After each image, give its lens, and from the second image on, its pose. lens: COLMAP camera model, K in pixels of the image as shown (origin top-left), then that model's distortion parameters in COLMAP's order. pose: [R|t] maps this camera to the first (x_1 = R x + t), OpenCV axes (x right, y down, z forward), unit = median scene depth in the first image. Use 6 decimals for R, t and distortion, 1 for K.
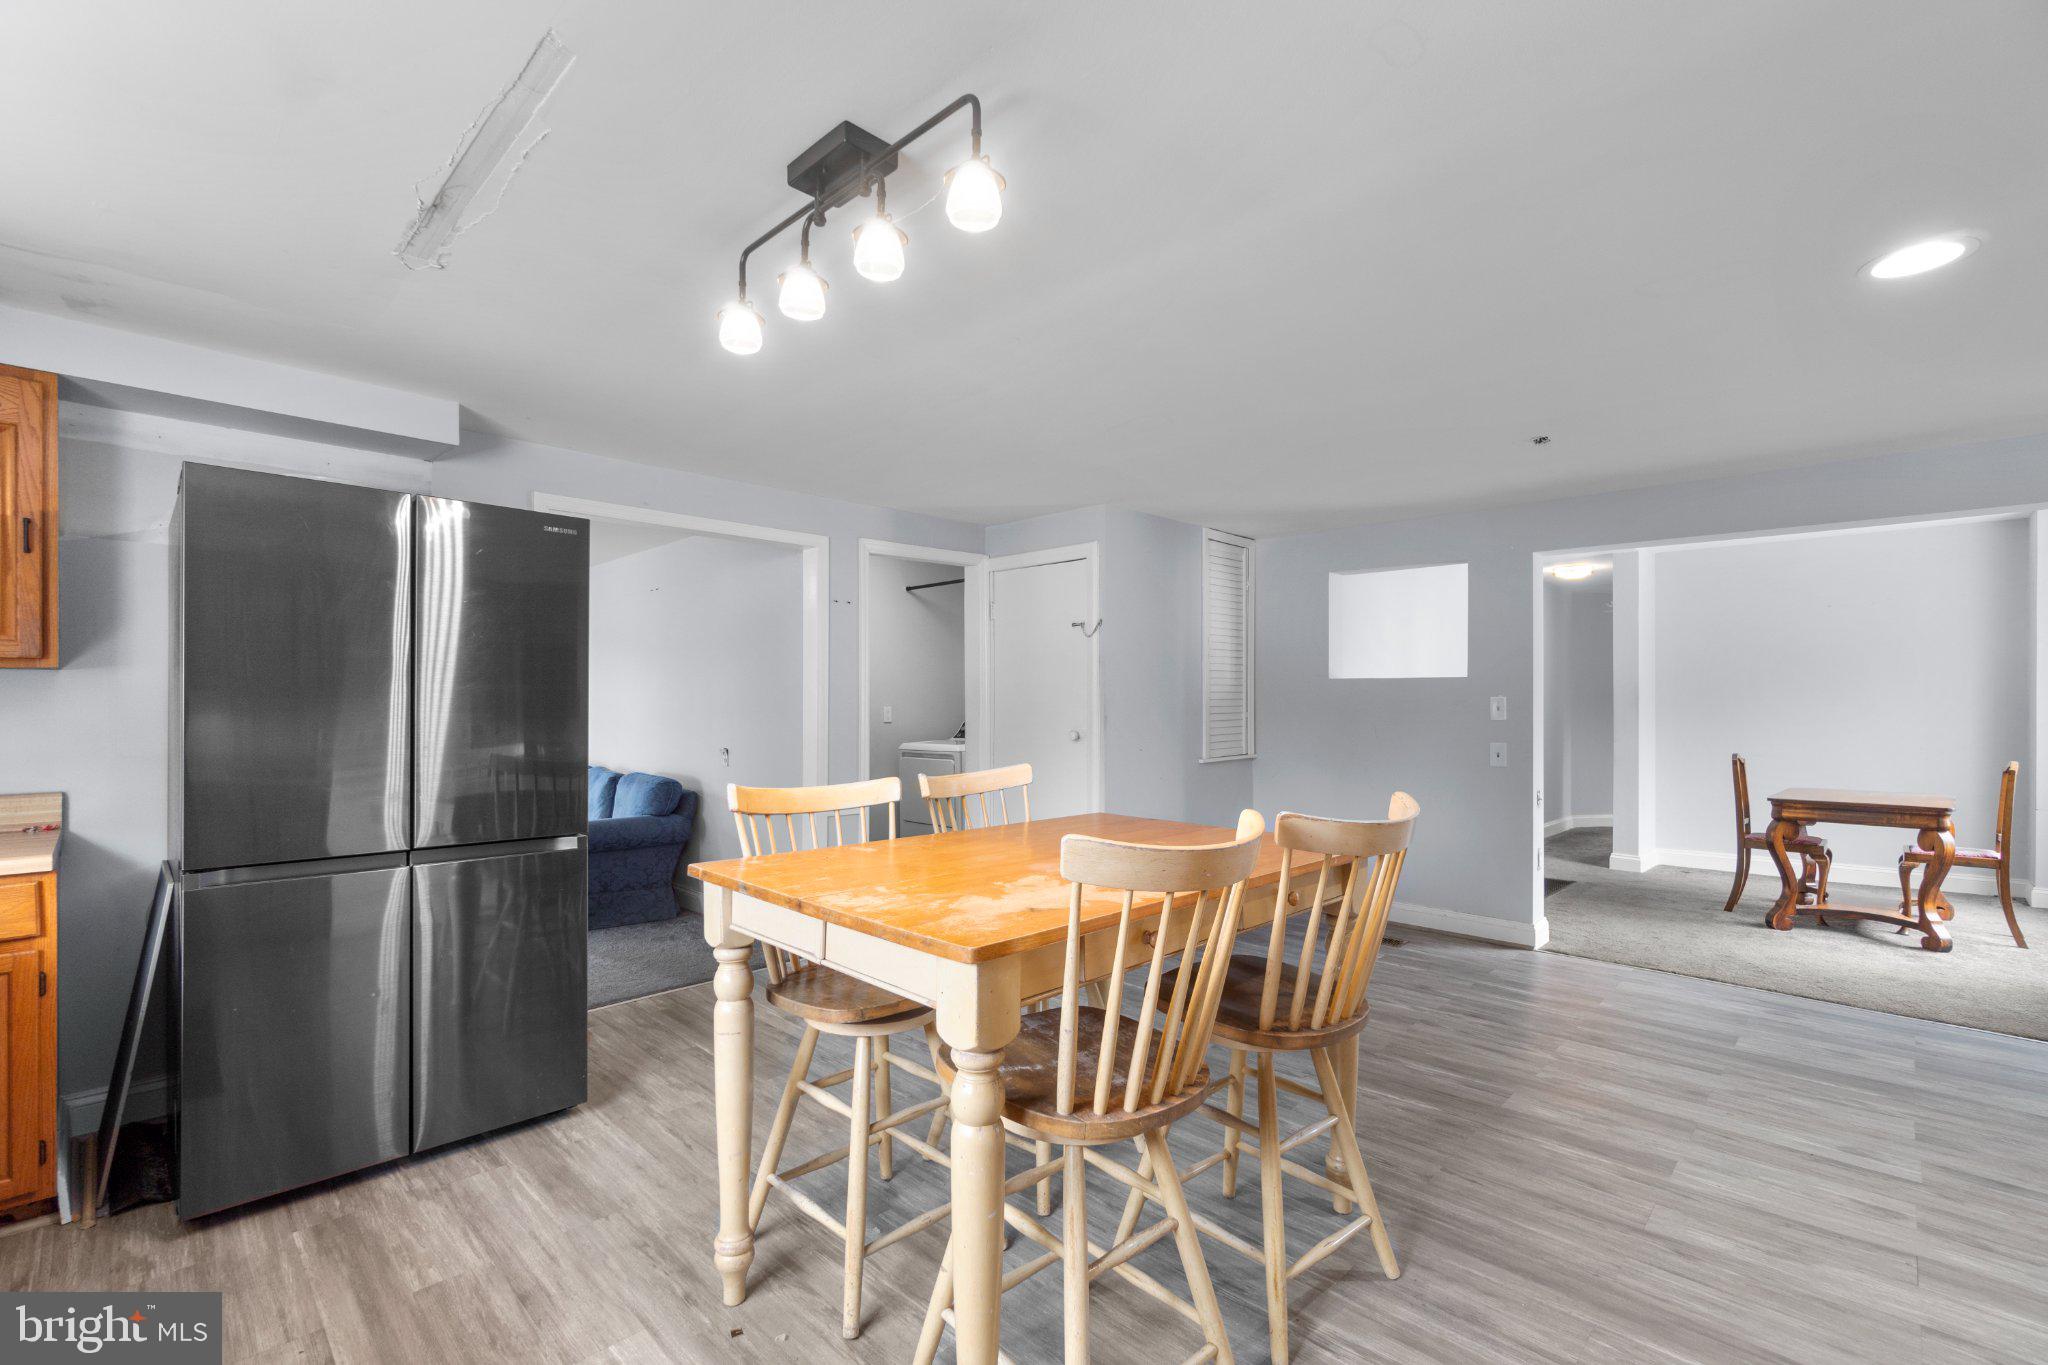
lens RADIAL K [[894.1, 0, 1021.6], [0, 894.1, 699.1], [0, 0, 1]] dist [-0.001725, 0.000930]
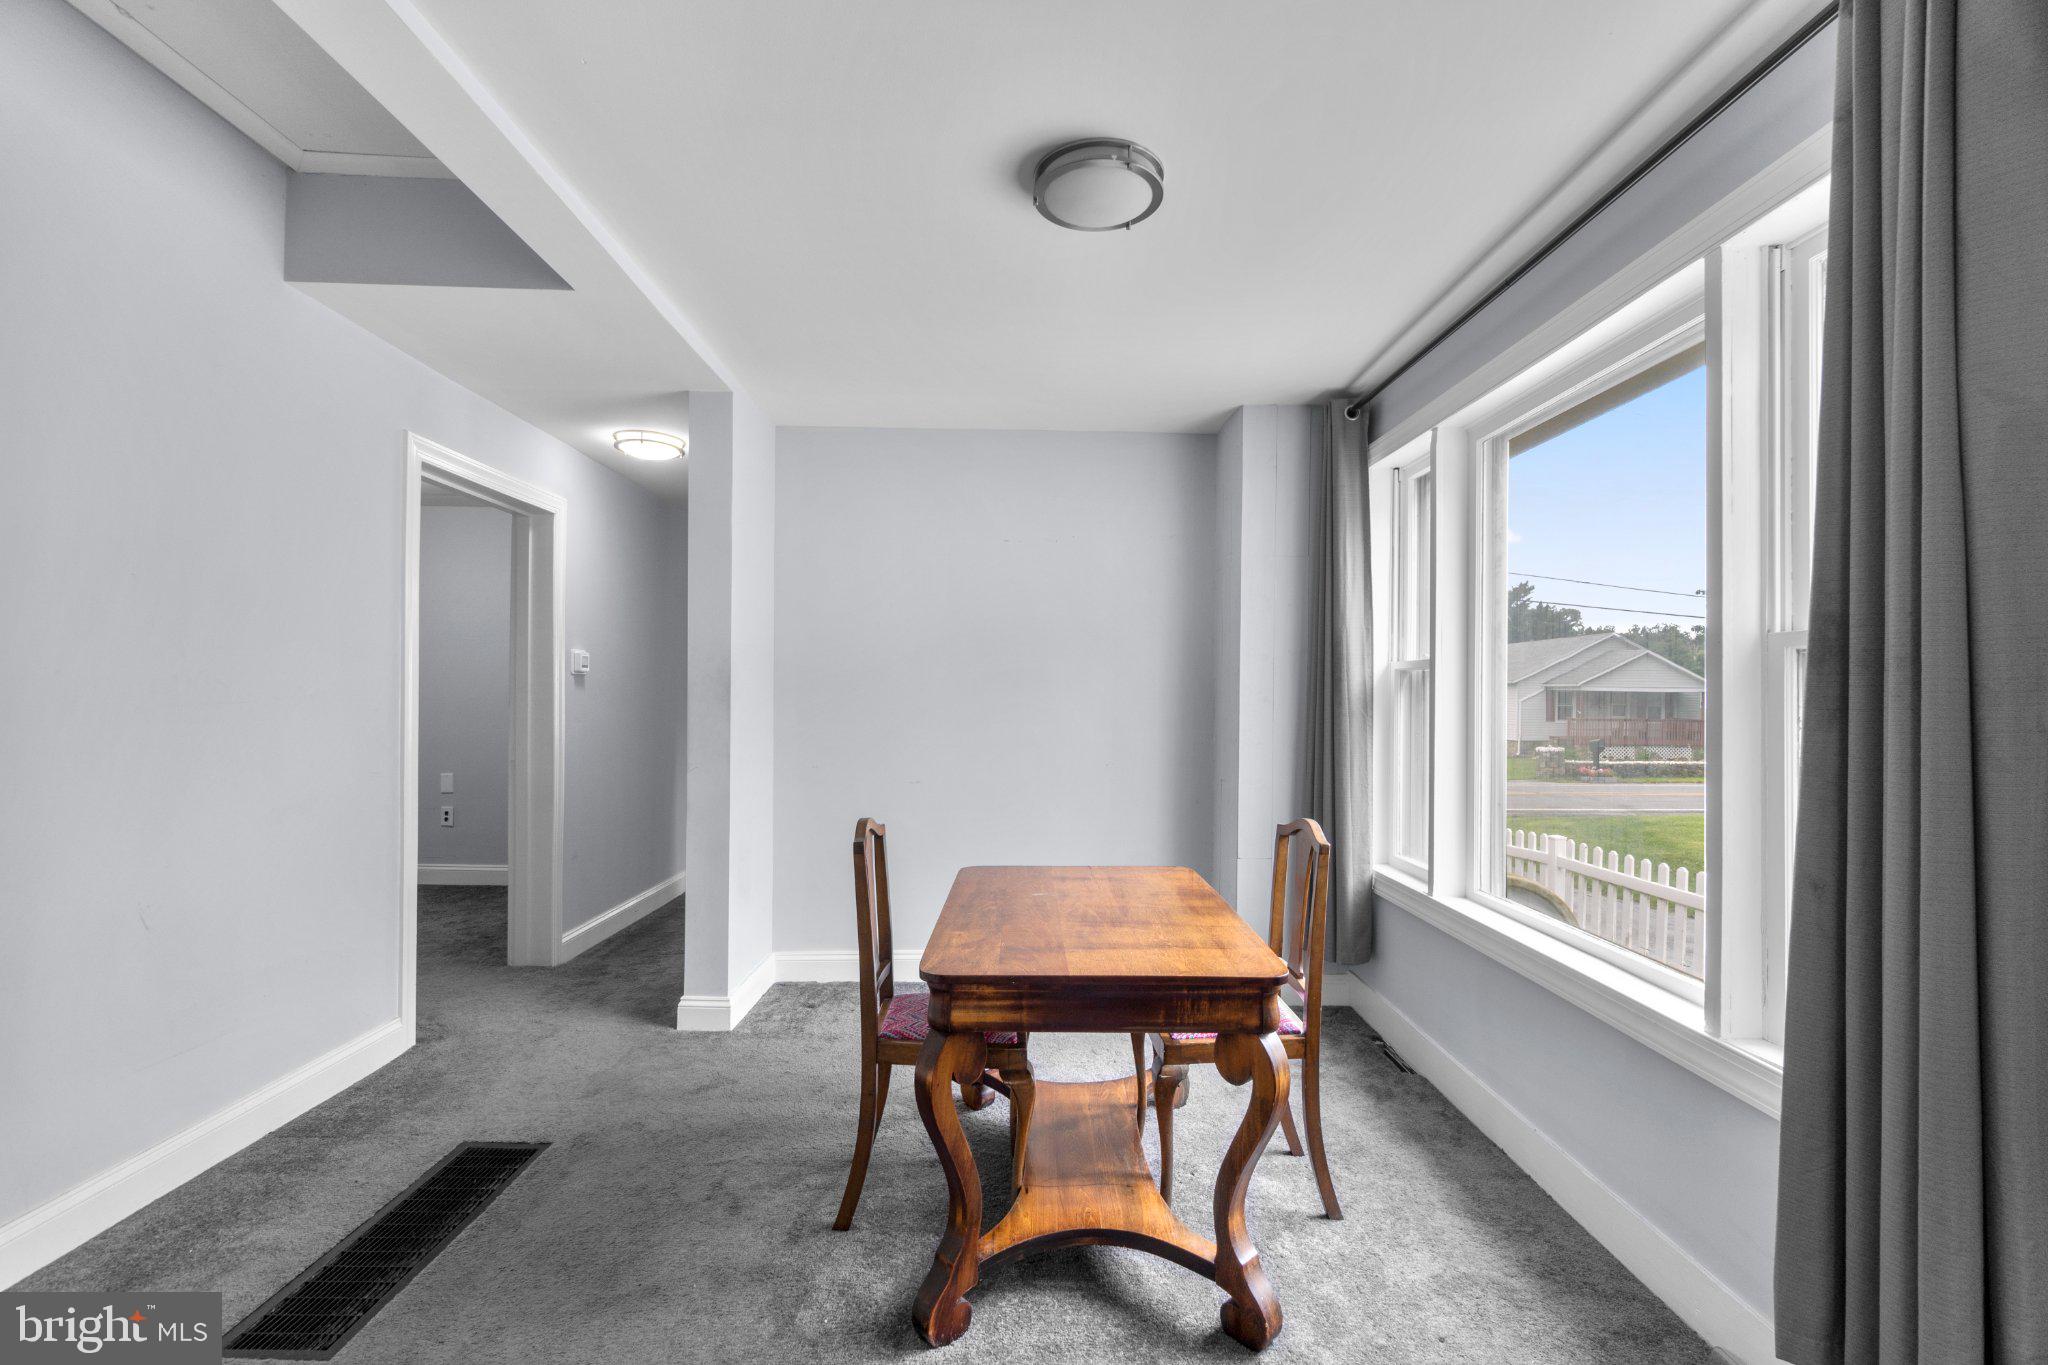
lens RADIAL K [[894.1, 0, 1026.9], [0, 894.1, 688.9], [0, 0, 1]] dist [-0.001725, 0.000930]
pose [[0.697615, 0.008365, 0.716424, 0.664402], [-0.012305, 0.999924, 0.000307, -0.000425], [-0.716367, -0.009029, 0.697665, 0.788909]]
